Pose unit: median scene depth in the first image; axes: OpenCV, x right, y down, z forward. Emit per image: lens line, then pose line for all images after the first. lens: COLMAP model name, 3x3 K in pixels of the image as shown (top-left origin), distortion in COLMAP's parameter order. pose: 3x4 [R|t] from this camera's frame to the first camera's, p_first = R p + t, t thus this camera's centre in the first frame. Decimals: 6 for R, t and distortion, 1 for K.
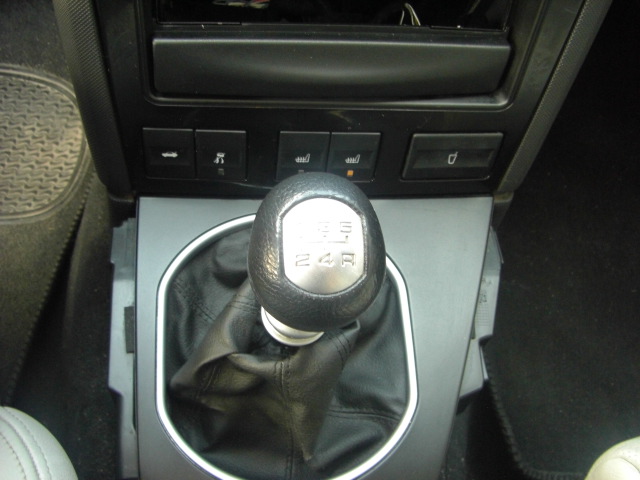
lens RADIAL K [[717.7, 0, 297.5], [0, 717.7, 233.3], [0, 0, 1]] dist [-0.150100, 0.000000]
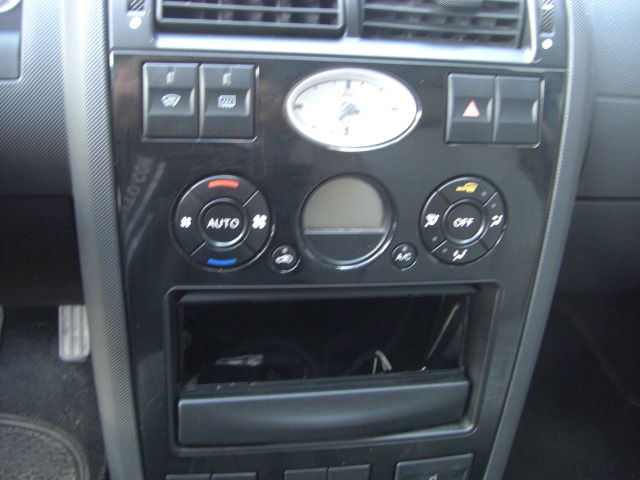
lens RADIAL K [[717.7, 0, 311.1], [0, 717.7, 228.4], [0, 0, 1]] dist [-0.150100, 0.000000]
pose [[0.994830, -0.055009, 0.085369, -0.053947], [0.087251, 0.893123, -0.441269, 0.013564], [-0.051971, 0.446436, 0.893305, -0.189577]]
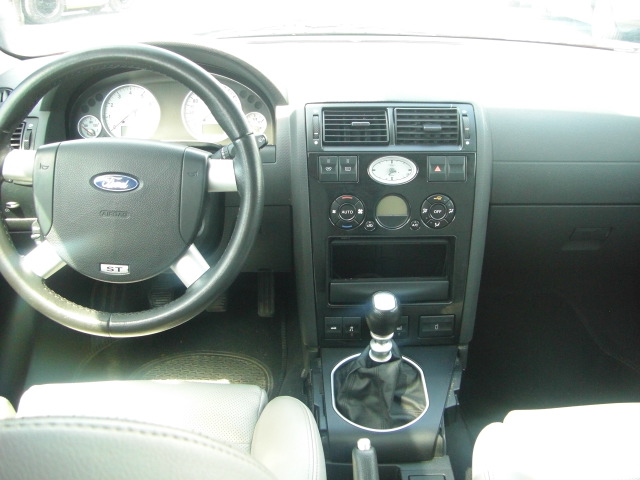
lens RADIAL K [[717.7, 0, 318.4], [0, 717.7, 238.9], [0, 0, 1]] dist [-0.150100, 0.000000]
pose [[0.994734, -0.063784, -0.080230, 0.009888], [0.012197, 0.850873, -0.525229, 1.029045], [0.101766, 0.521485, 0.847170, -1.512848]]
